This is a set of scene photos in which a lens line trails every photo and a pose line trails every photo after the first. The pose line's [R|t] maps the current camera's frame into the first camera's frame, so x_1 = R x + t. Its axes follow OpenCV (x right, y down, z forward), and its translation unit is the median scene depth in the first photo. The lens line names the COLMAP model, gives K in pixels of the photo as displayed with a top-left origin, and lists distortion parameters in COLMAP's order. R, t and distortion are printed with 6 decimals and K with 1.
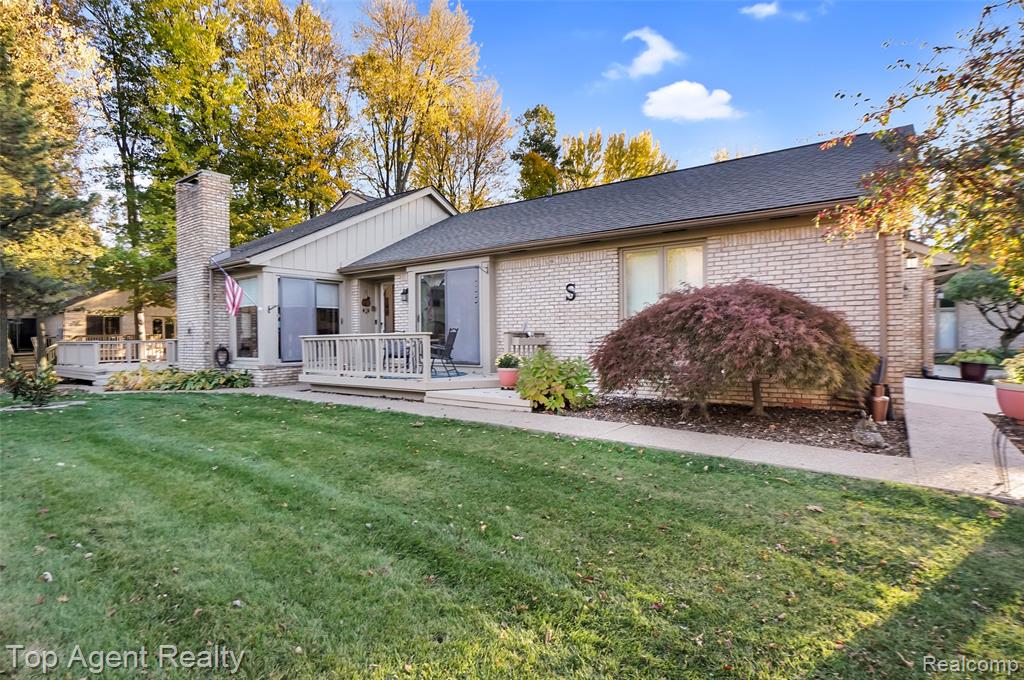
lens RADIAL K [[511.3, 0, 507.1], [0, 511.3, 343.2], [0, 0, 1]] dist [-0.036278, 0.000985]
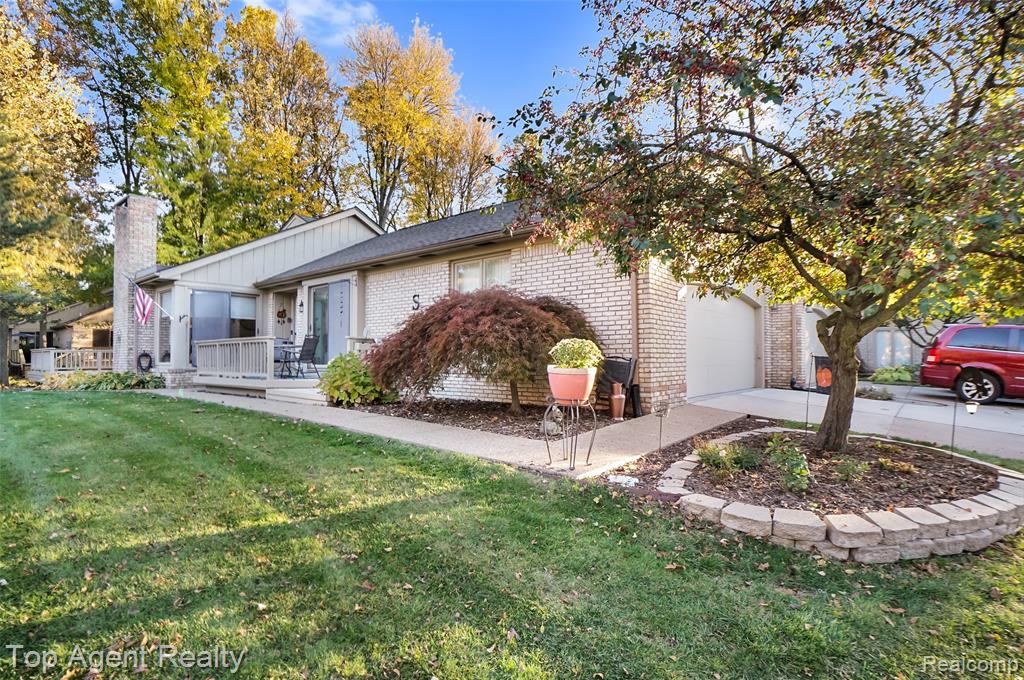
lens RADIAL K [[511.3, 0, 513.8], [0, 511.3, 350.9], [0, 0, 1]] dist [-0.036278, 0.000985]
pose [[0.998121, 0.010251, -0.060413, 0.314297], [-0.011978, 0.999528, -0.028299, 0.024818], [0.060094, 0.028970, 0.997772, -0.049936]]
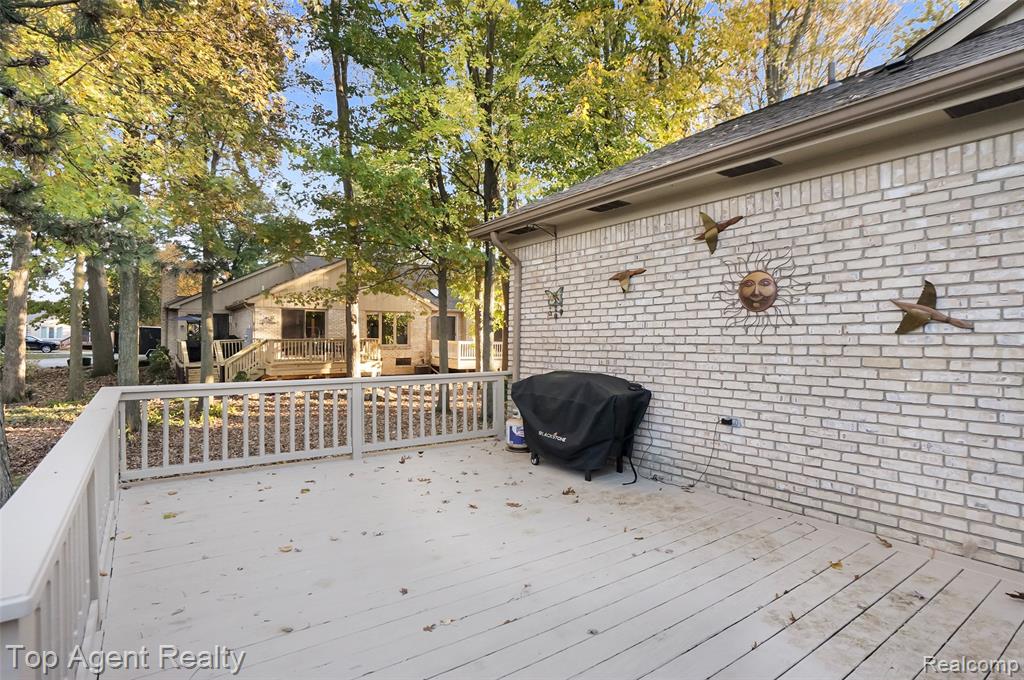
lens RADIAL K [[511.3, 0, 506.9], [0, 511.3, 342.6], [0, 0, 1]] dist [-0.036278, 0.000985]
pose [[0.950838, 0.016836, -0.309230, -0.805910], [-0.019222, 0.999804, -0.004671, -0.029810], [0.309091, 0.010385, 0.950976, 1.040409]]
